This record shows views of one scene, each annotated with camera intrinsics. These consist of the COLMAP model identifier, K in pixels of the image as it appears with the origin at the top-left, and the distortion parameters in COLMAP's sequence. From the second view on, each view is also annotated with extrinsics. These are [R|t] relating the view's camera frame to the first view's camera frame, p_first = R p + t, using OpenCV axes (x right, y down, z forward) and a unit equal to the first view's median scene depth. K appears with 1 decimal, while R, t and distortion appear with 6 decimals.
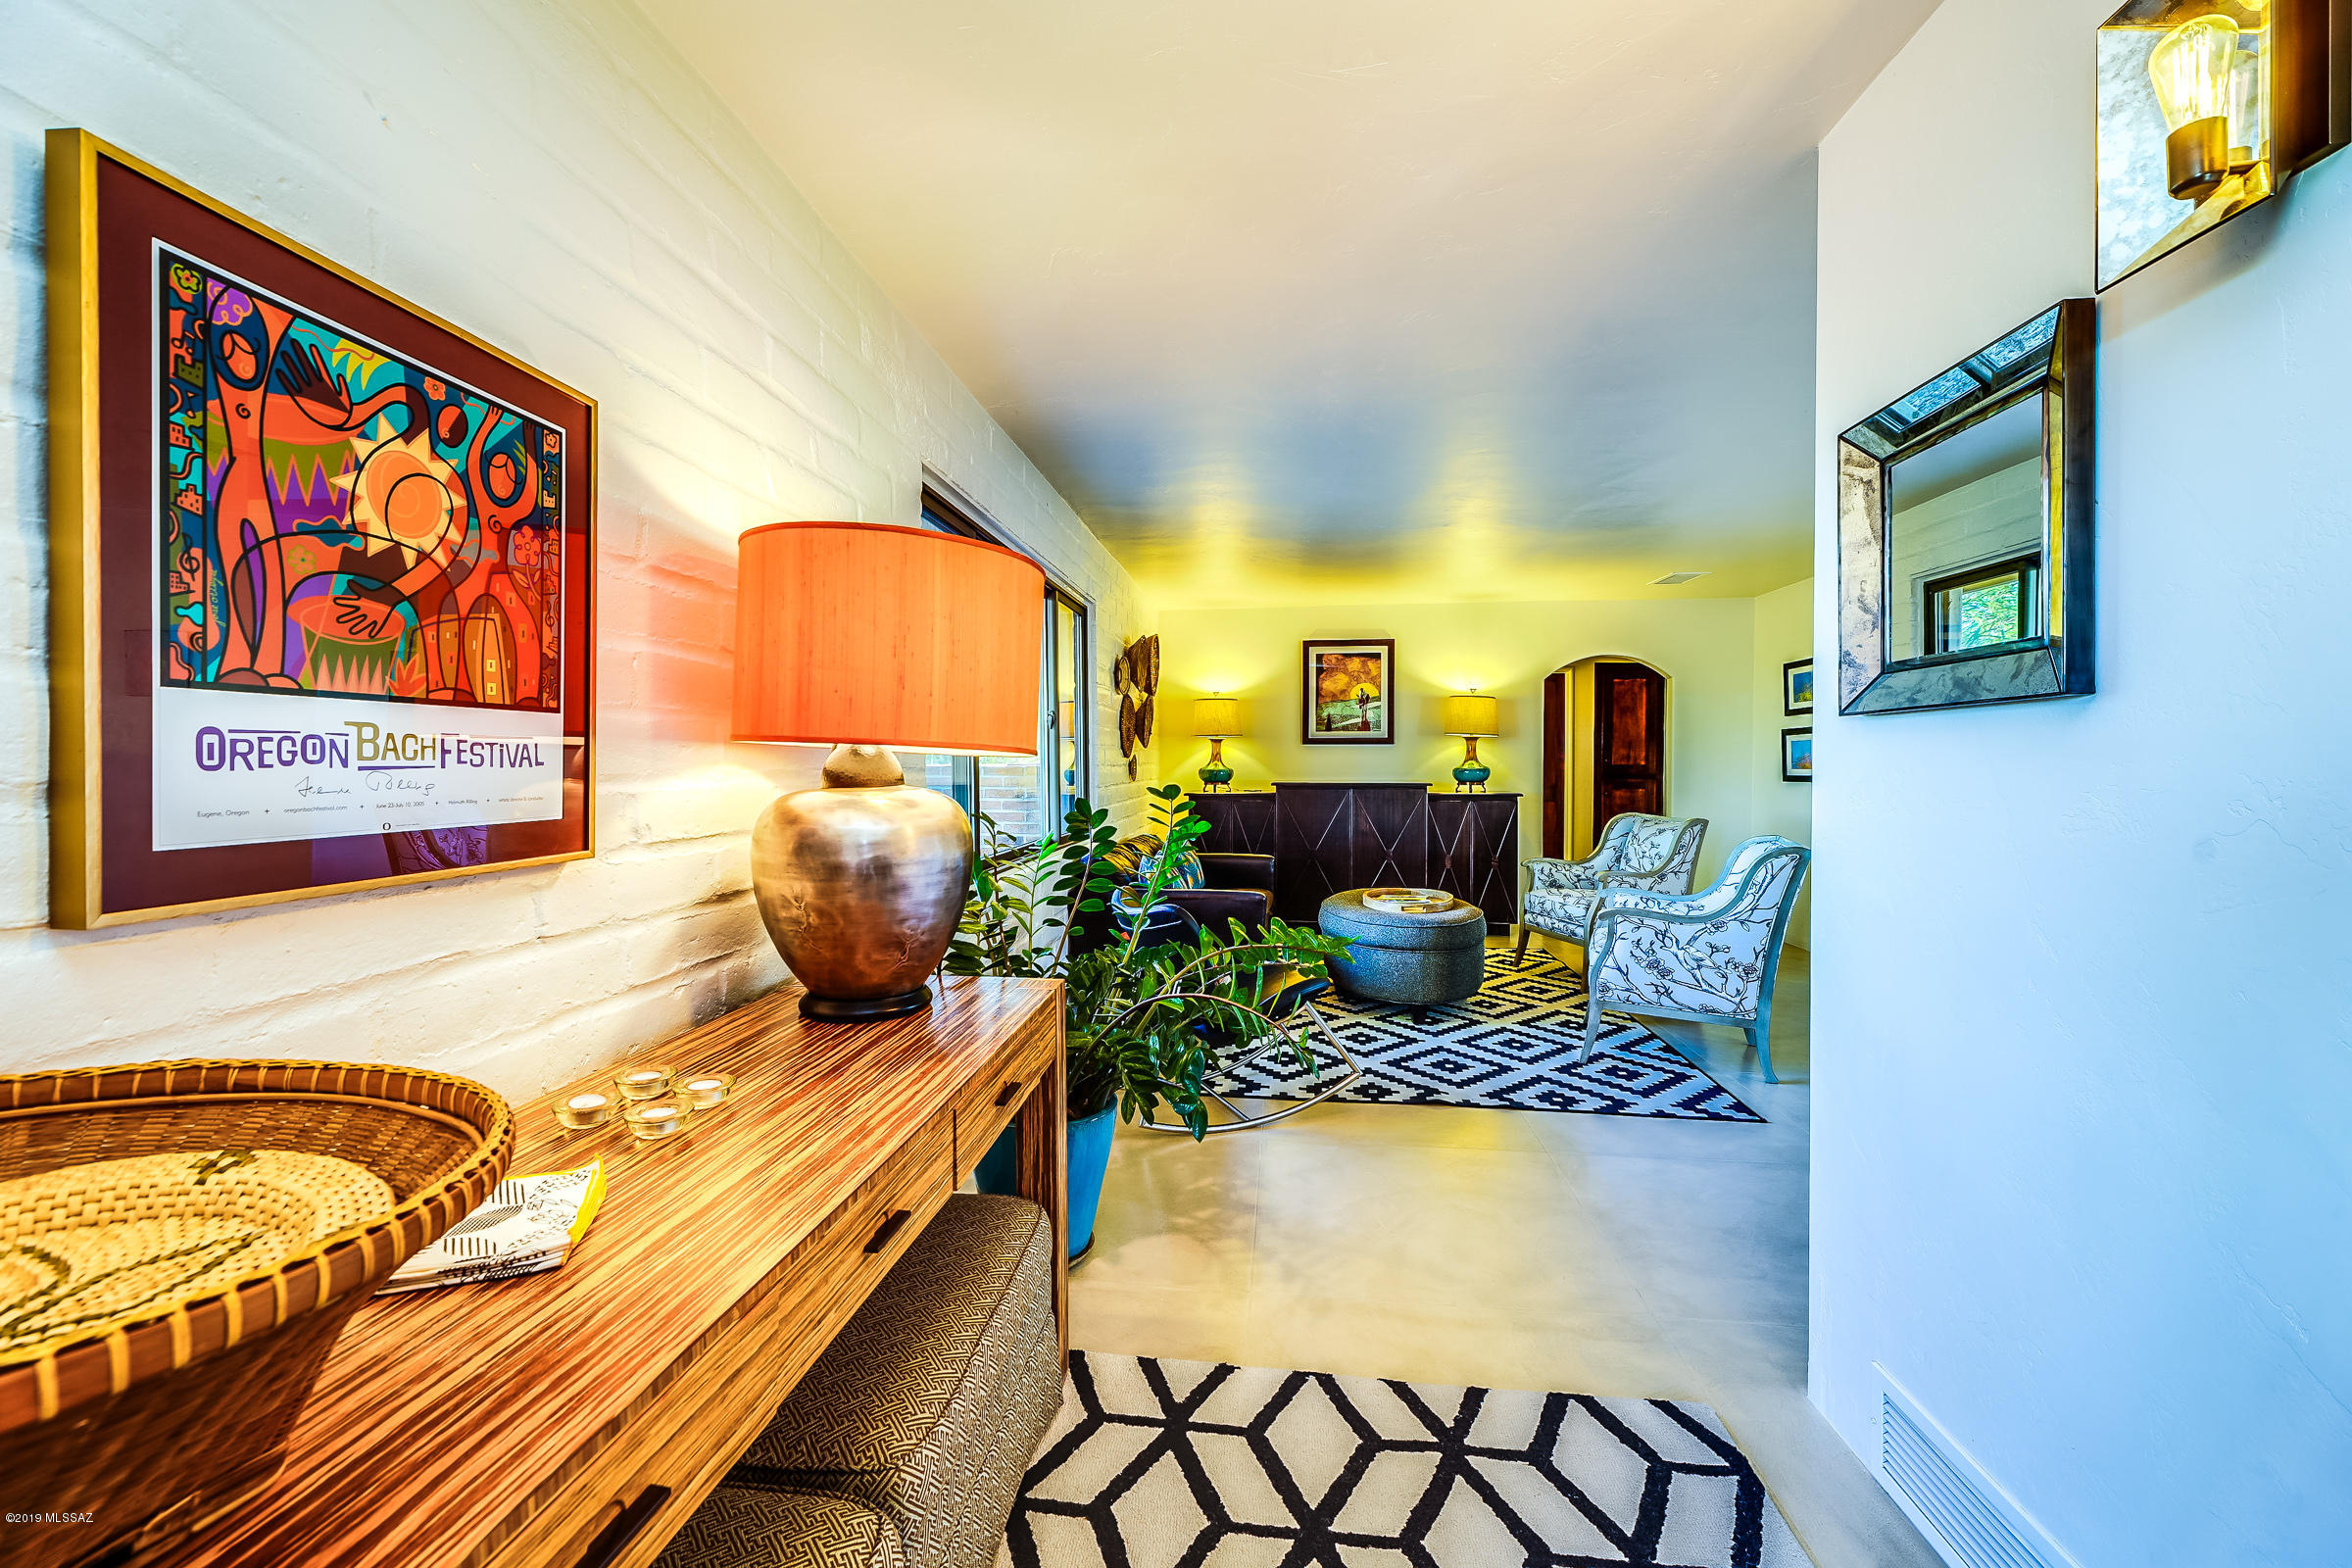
lens RADIAL K [[1018.8, 0, 1156.9], [0, 1018.8, 772.0], [0, 0, 1]] dist [0.002068, 0.000106]
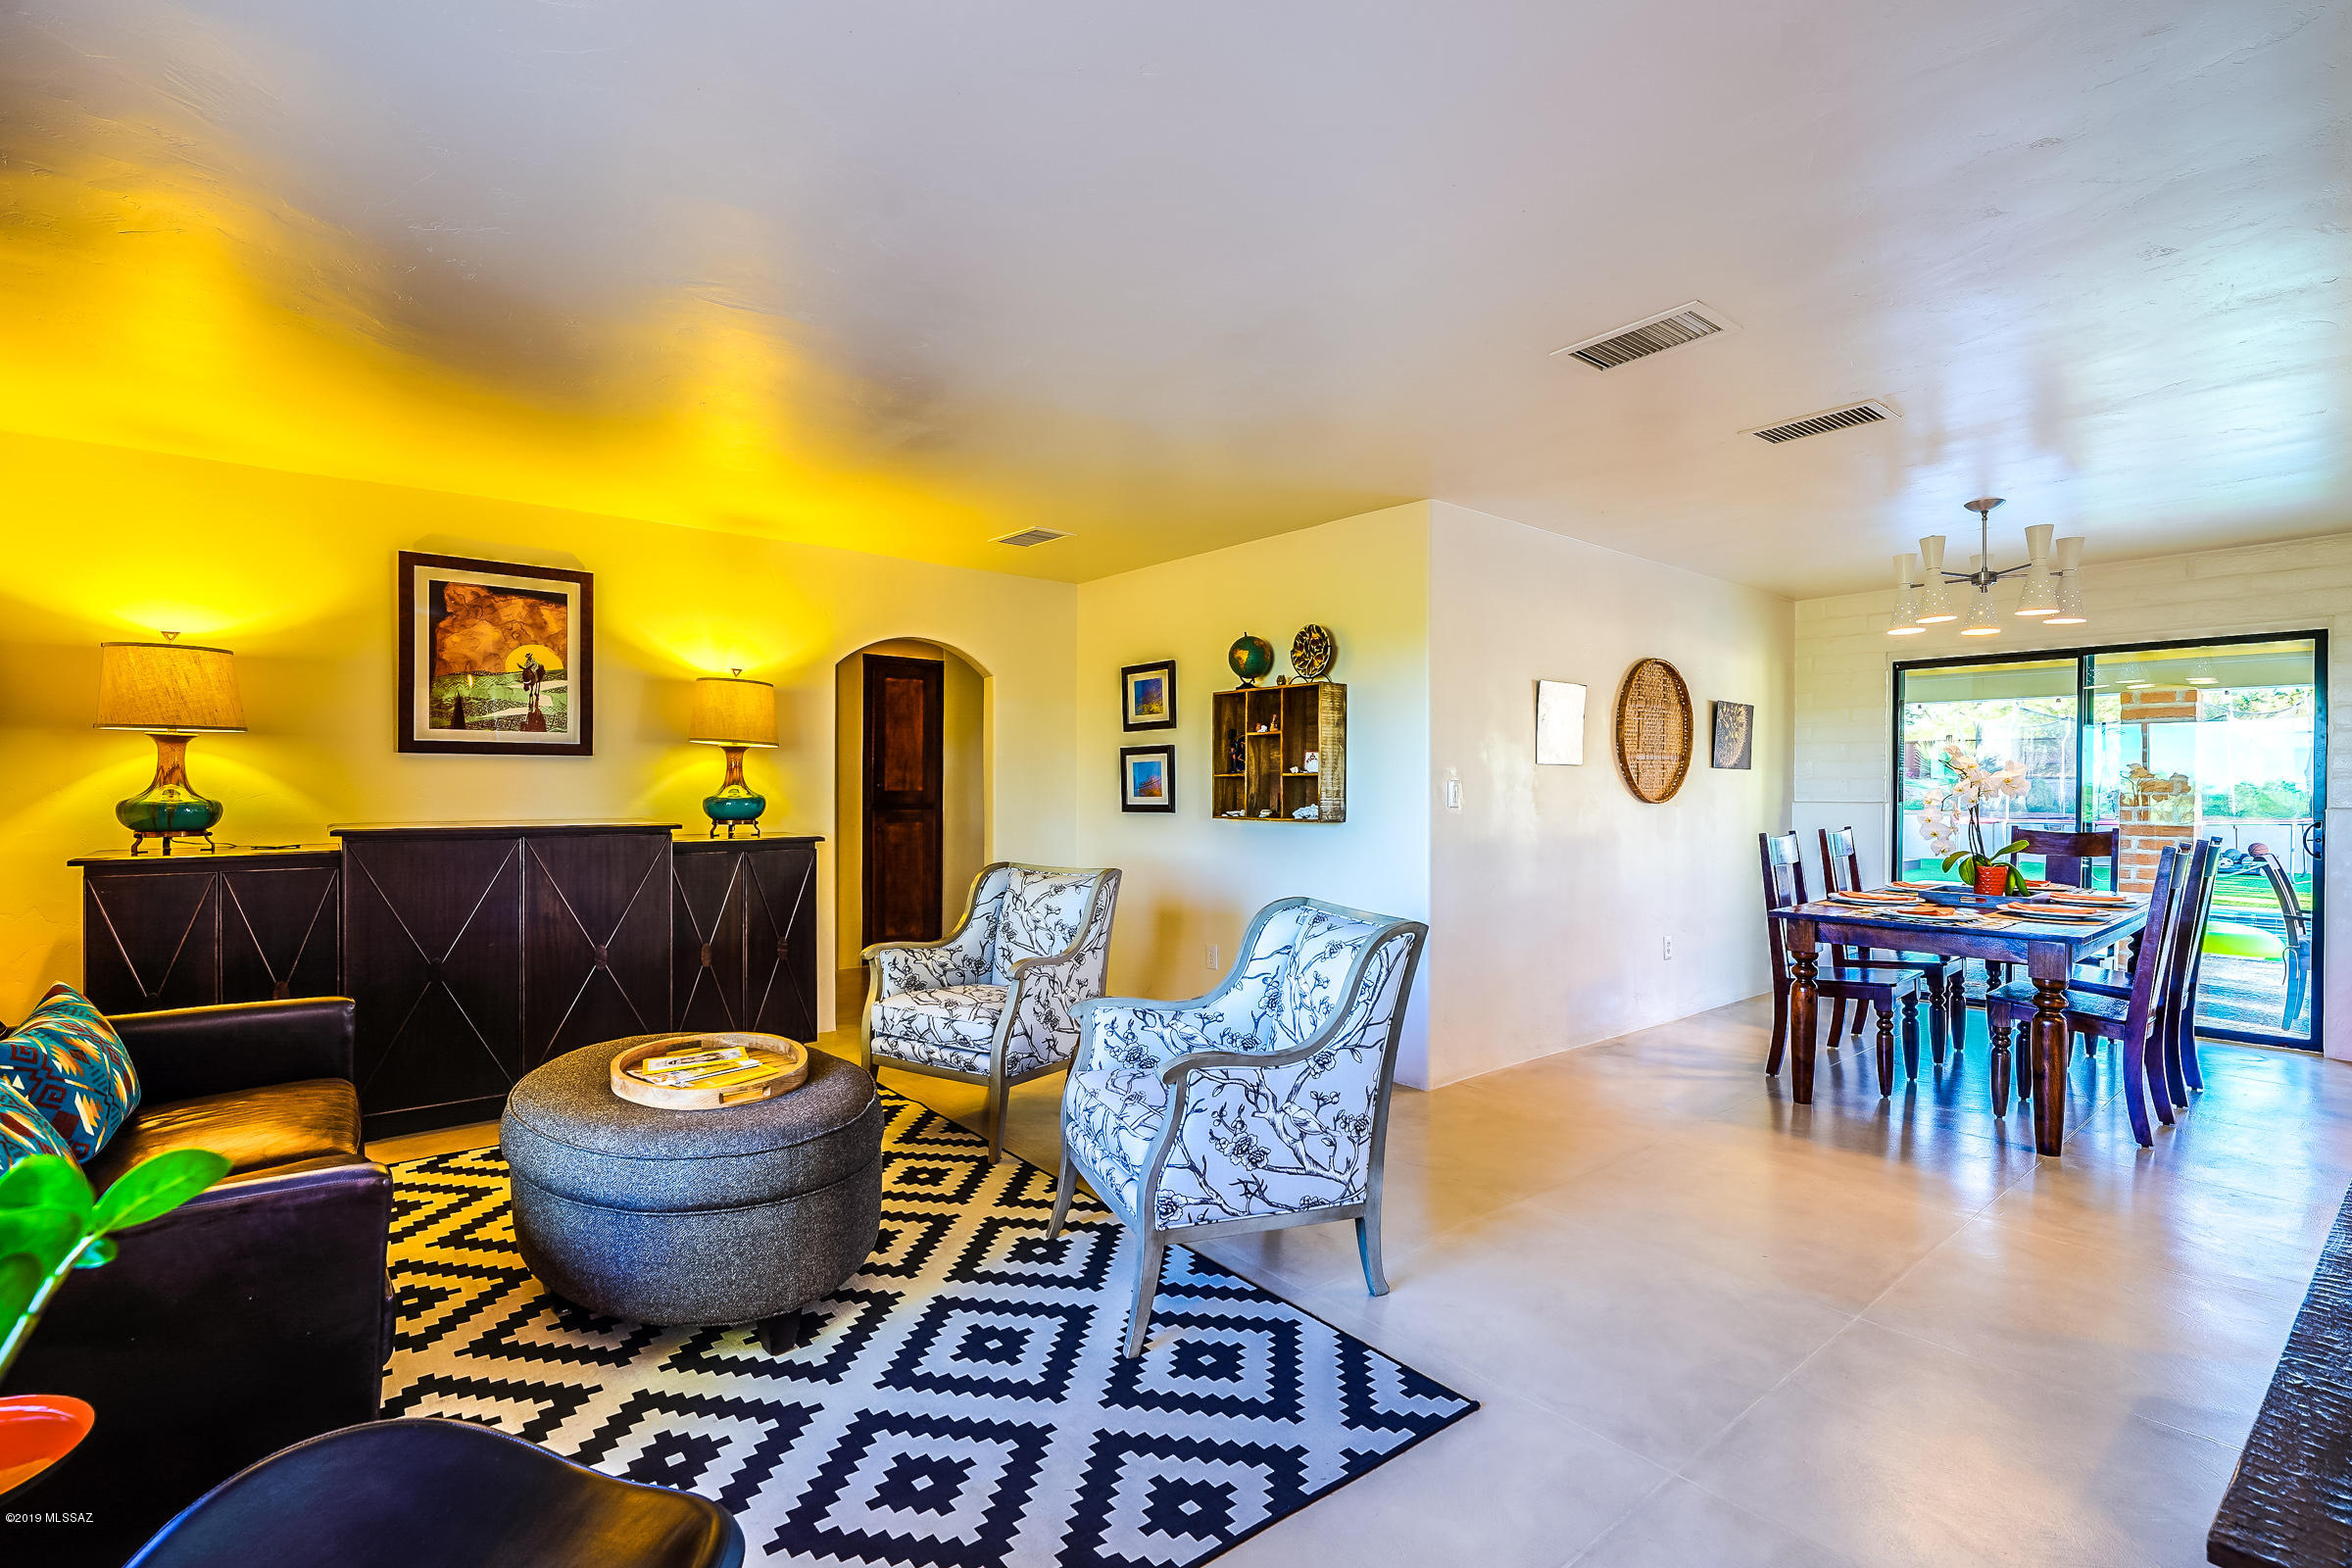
lens RADIAL K [[1088.1, 0, 1187.8], [0, 1088.1, 790.6], [0, 0, 1]] dist [-0.001238, 0.000240]
pose [[0.681842, -0.001074, 0.731499, 0.015000], [0.004630, 0.999985, -0.002848, -0.005262], [-0.731485, 0.005328, 0.681837, 0.391981]]
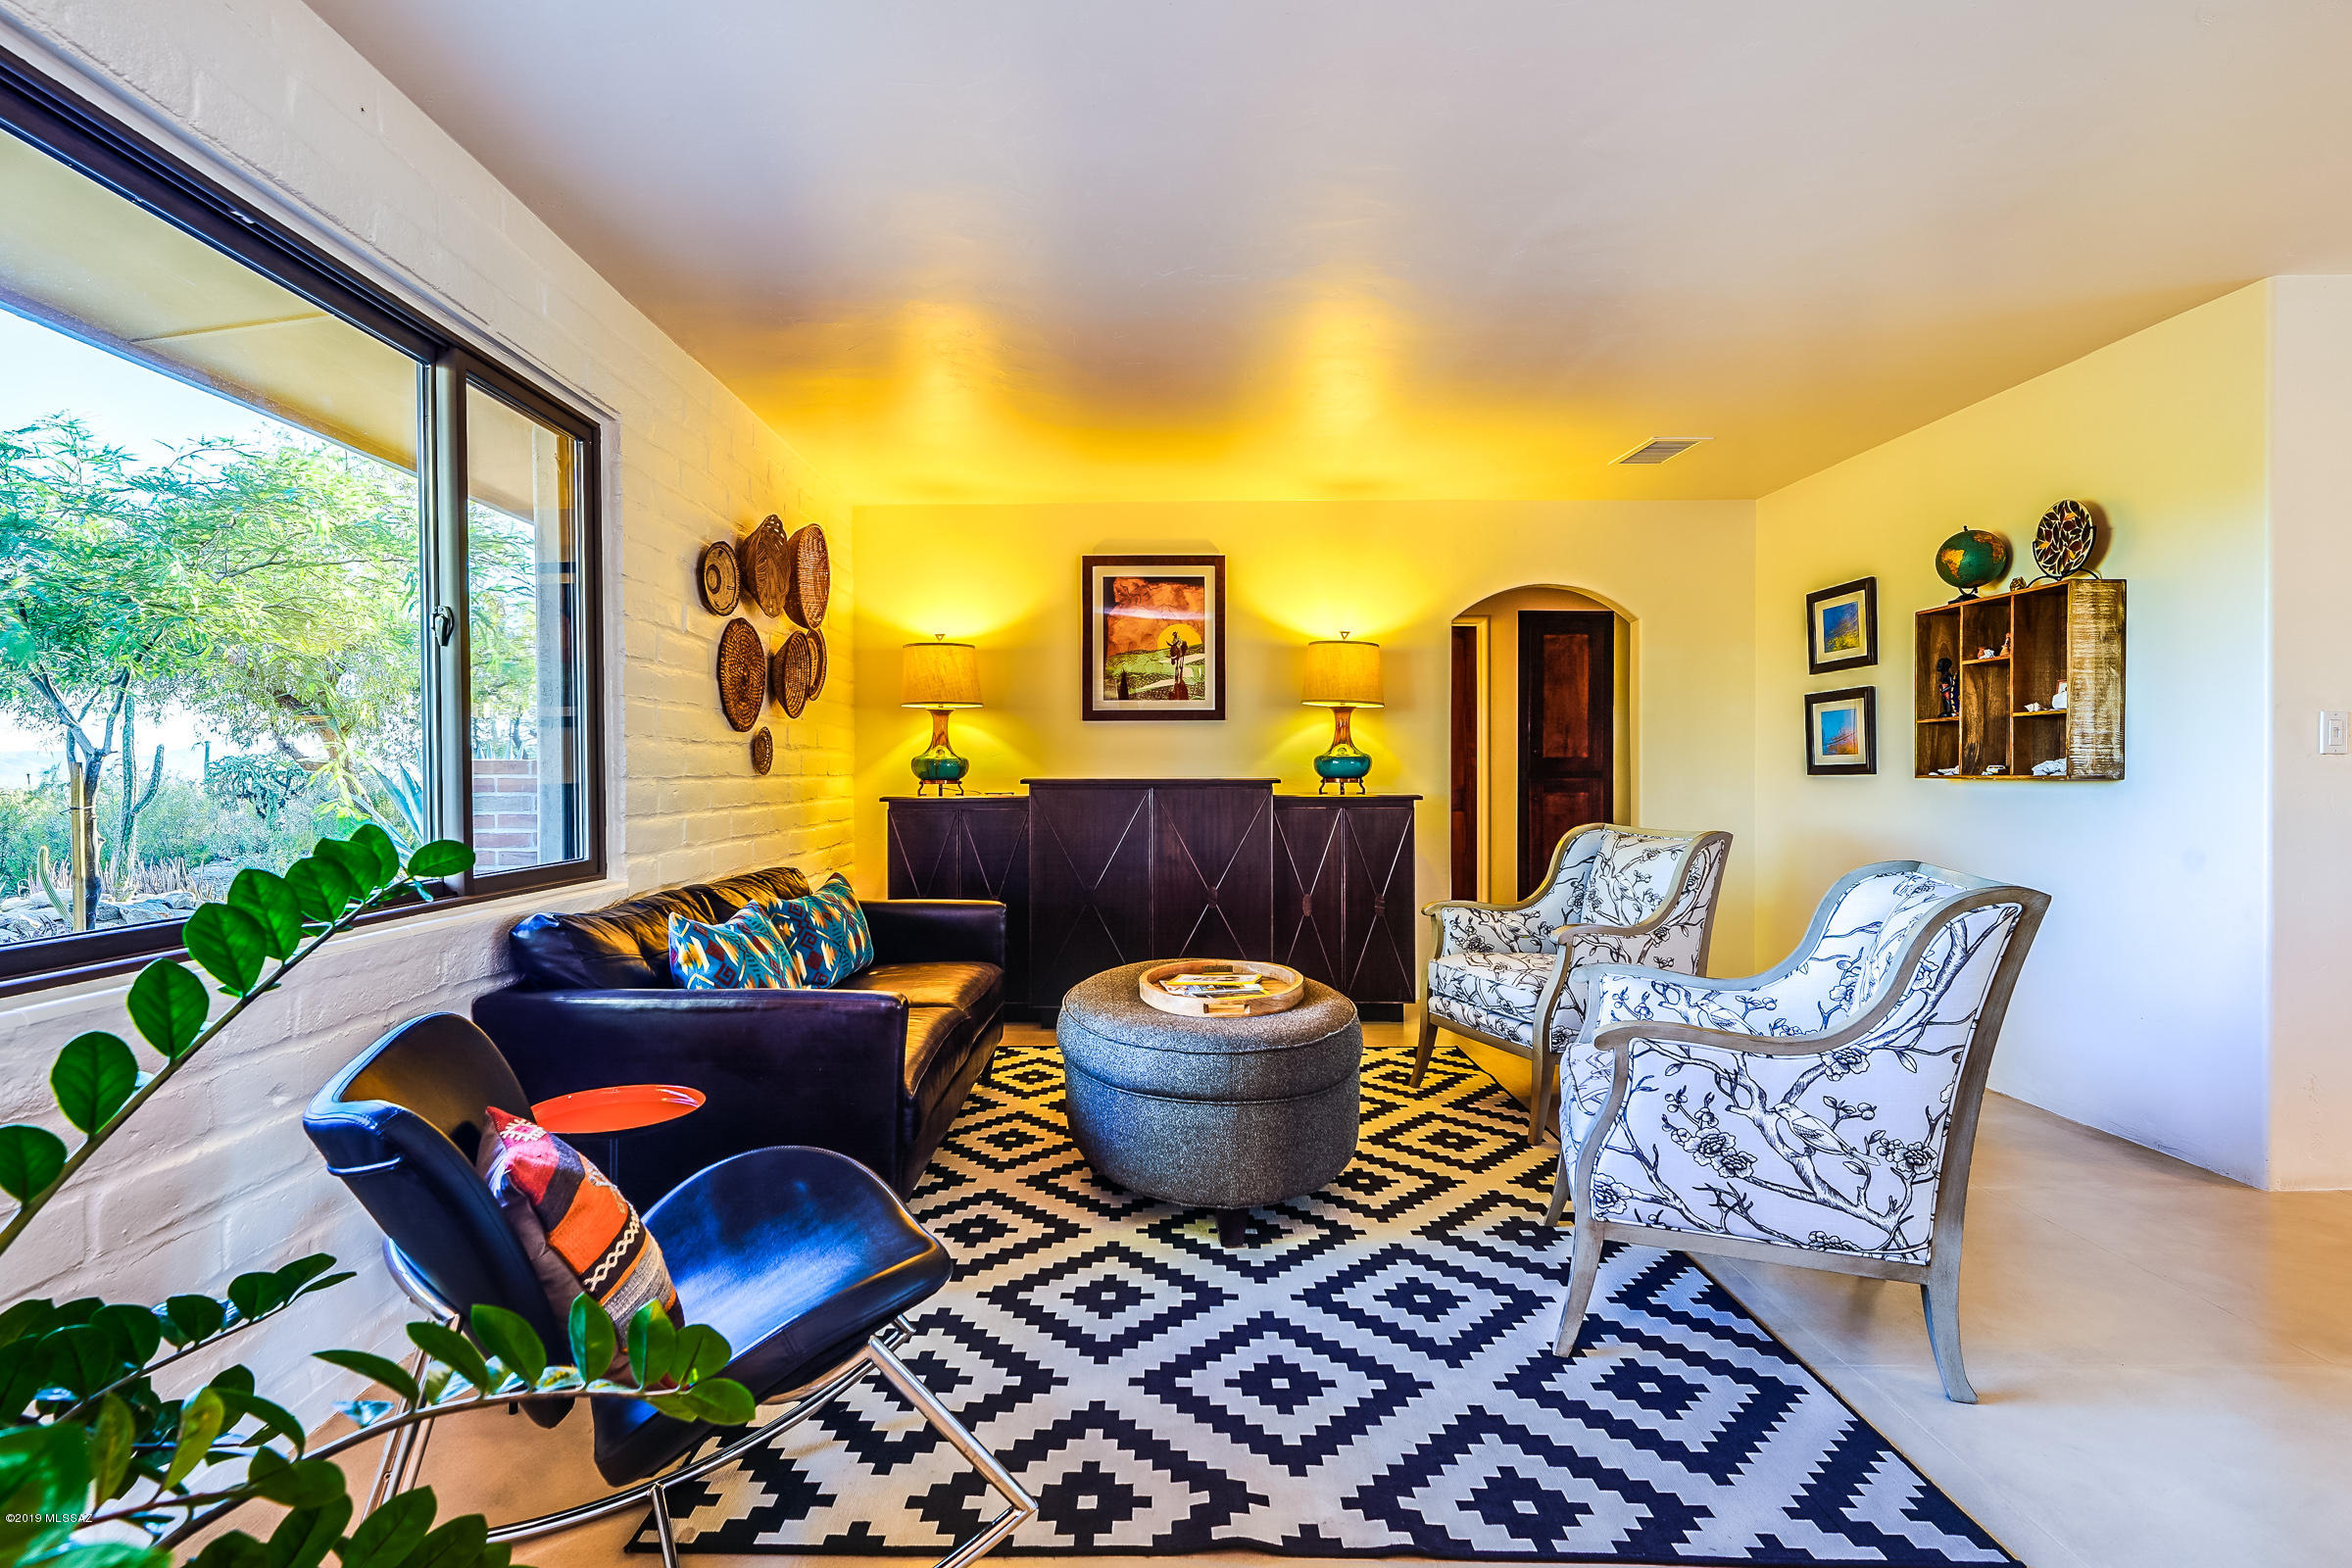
lens RADIAL K [[1174.2, 0, 1138.8], [0, 1174.2, 779.3], [0, 0, 1]] dist [0.002572, -0.001652]
pose [[0.993176, -0.002460, 0.116599, 0.109026], [0.003332, 0.999968, -0.007285, 0.017218], [-0.116577, 0.007624, 0.993152, 0.324005]]
